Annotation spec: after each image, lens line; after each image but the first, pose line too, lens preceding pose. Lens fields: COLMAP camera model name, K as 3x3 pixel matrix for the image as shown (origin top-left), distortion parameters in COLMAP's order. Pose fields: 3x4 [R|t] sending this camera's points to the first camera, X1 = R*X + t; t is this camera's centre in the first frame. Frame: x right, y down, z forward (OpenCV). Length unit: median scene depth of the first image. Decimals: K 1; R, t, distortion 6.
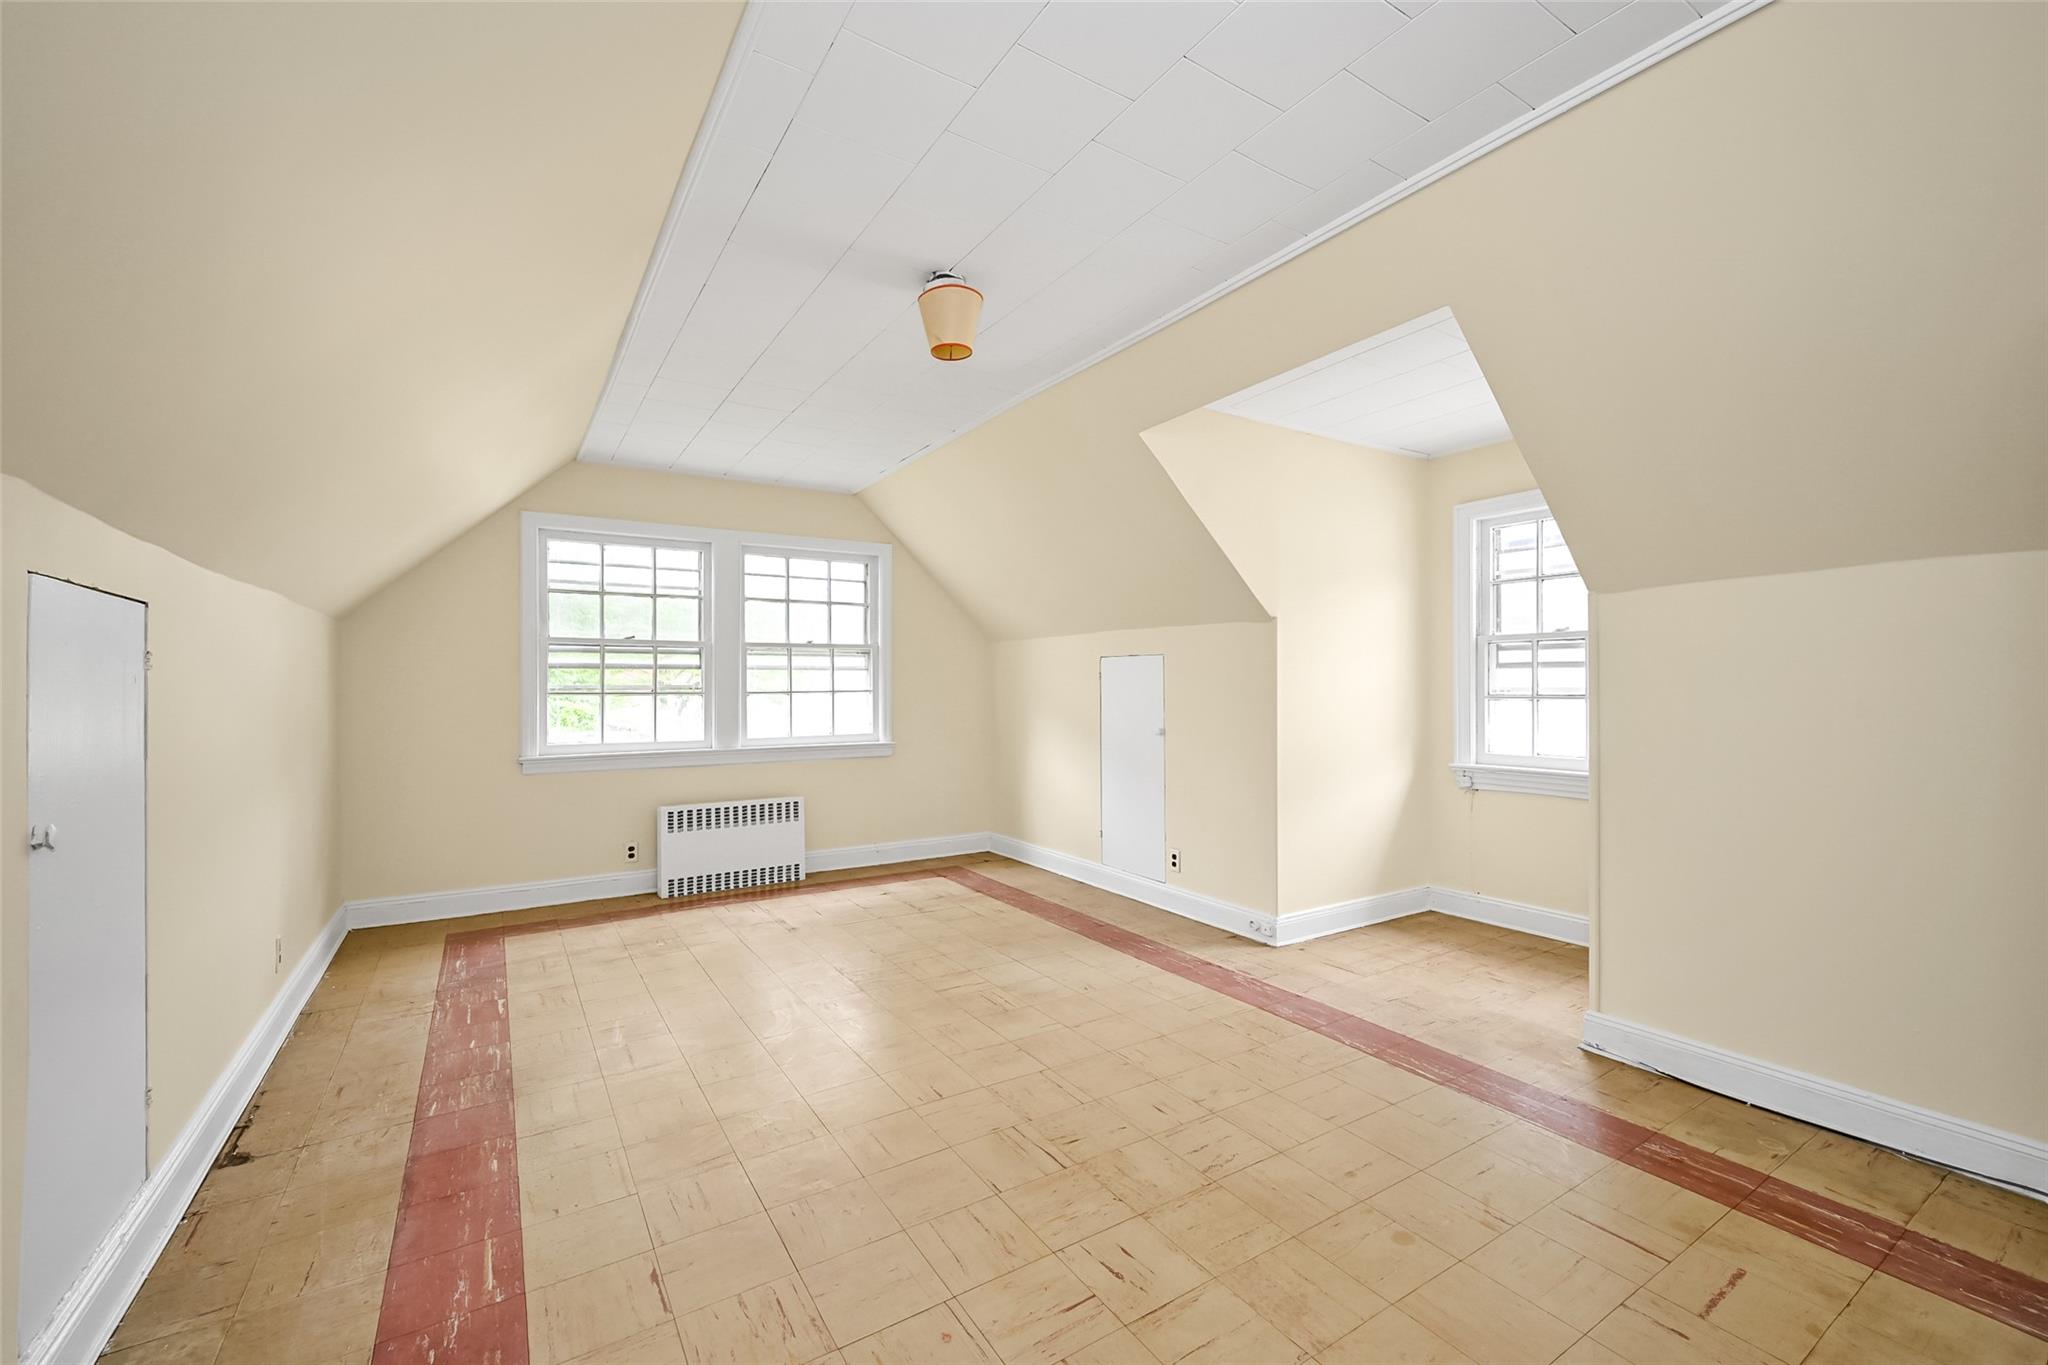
lens RADIAL K [[854.7, 0, 1027.8], [0, 854.7, 684.1], [0, 0, 1]] dist [0.015440, -0.000021]
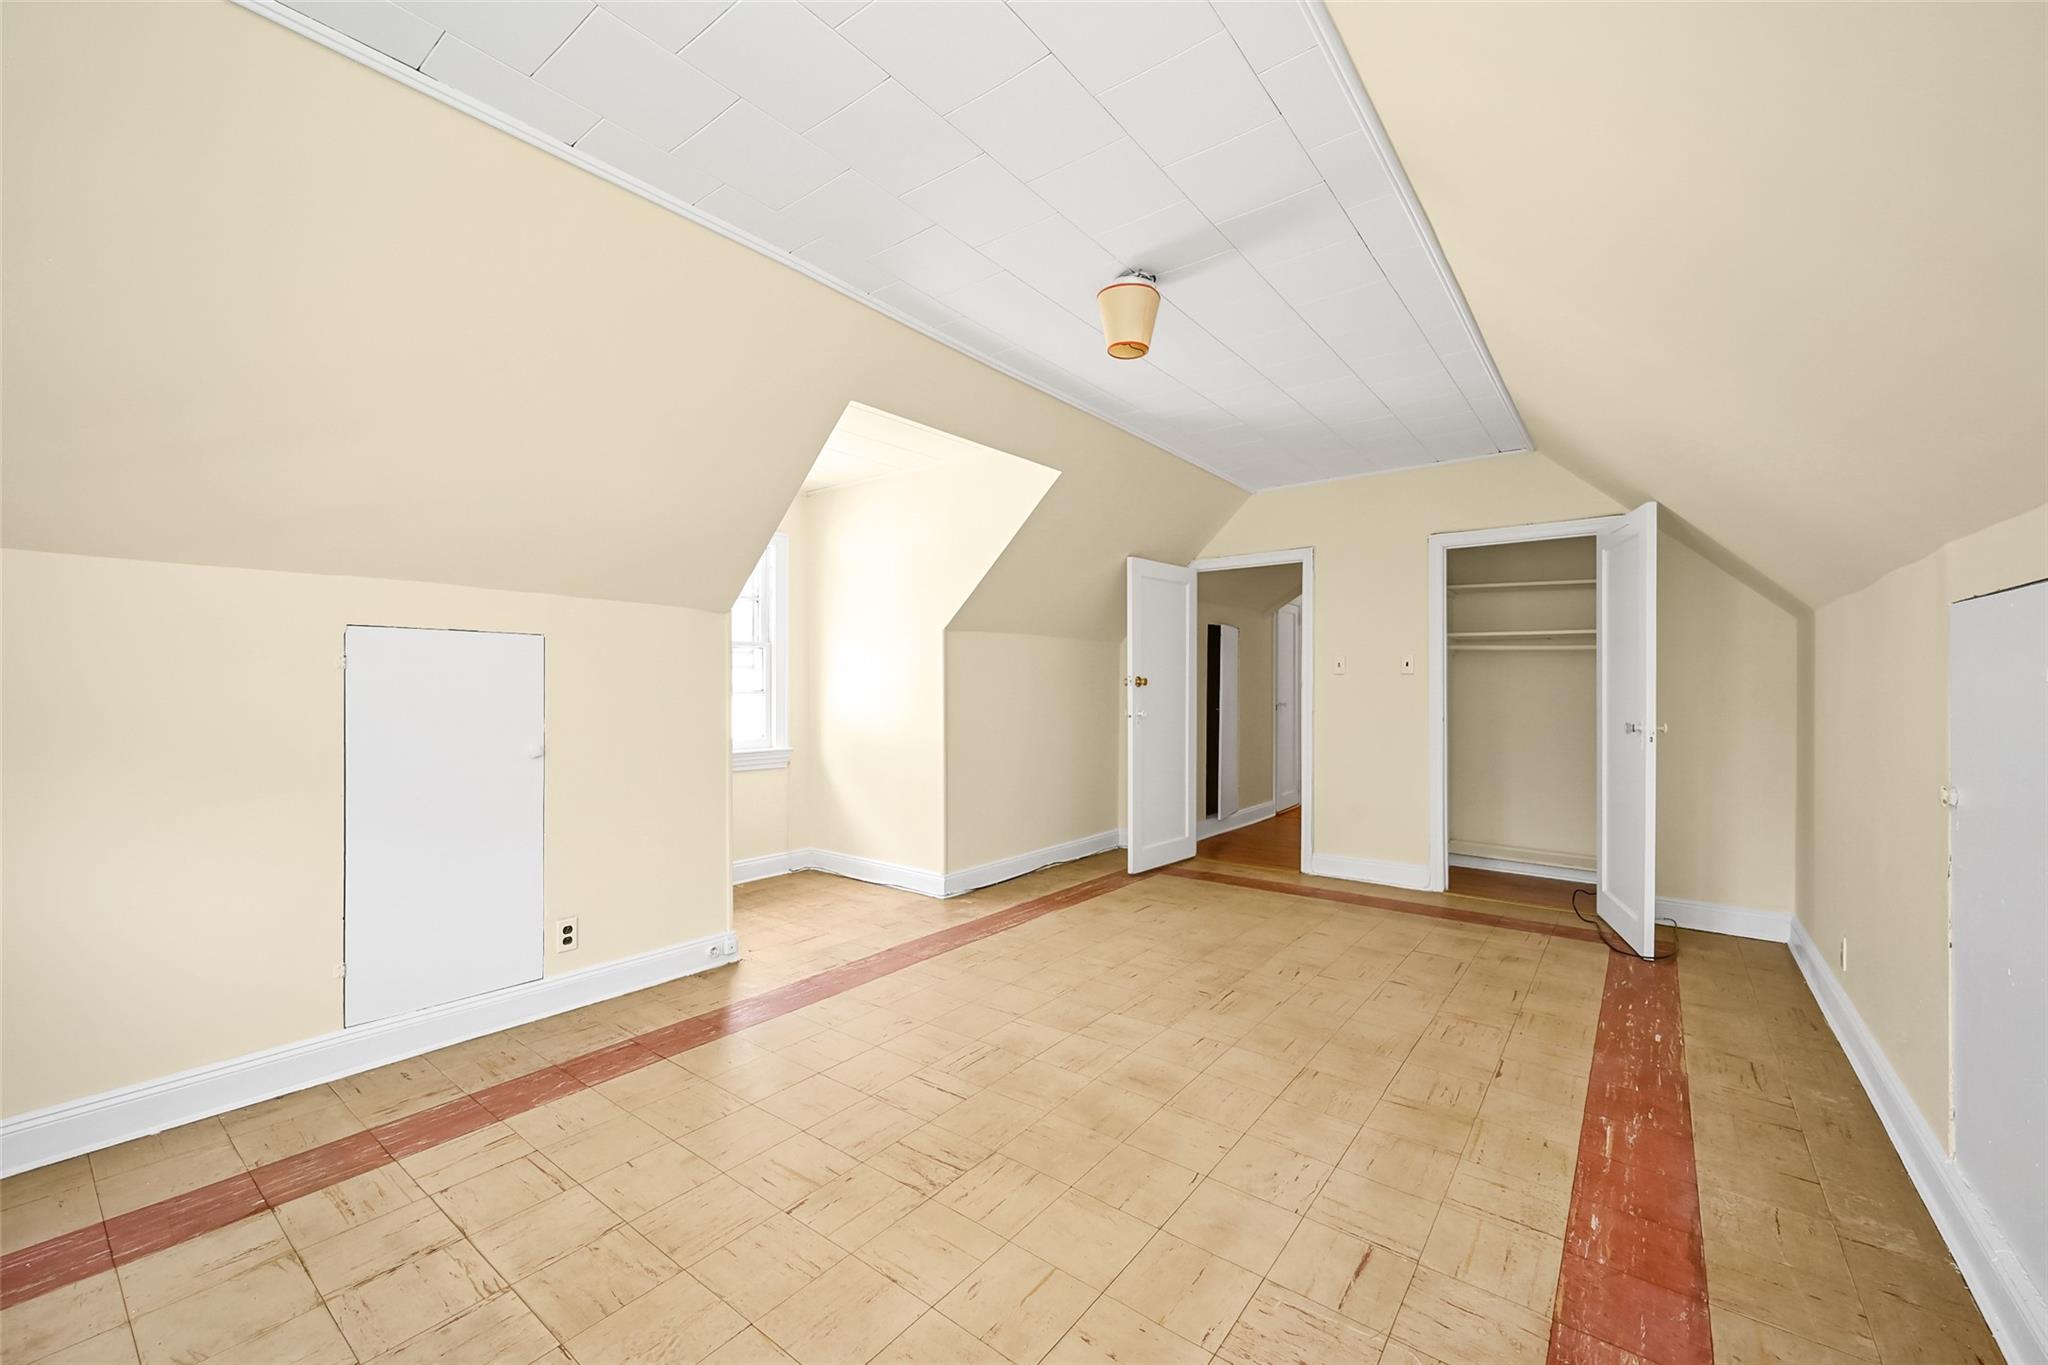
lens RADIAL K [[812.3, 0, 1025.7], [0, 812.3, 686.8], [0, 0, 1]] dist [-0.003503, -0.000383]
pose [[-0.346076, 0.005102, 0.938192, -0.906893], [-0.001532, 0.999981, -0.006003, 0.013353], [-0.938205, -0.003515, -0.346062, 1.392017]]
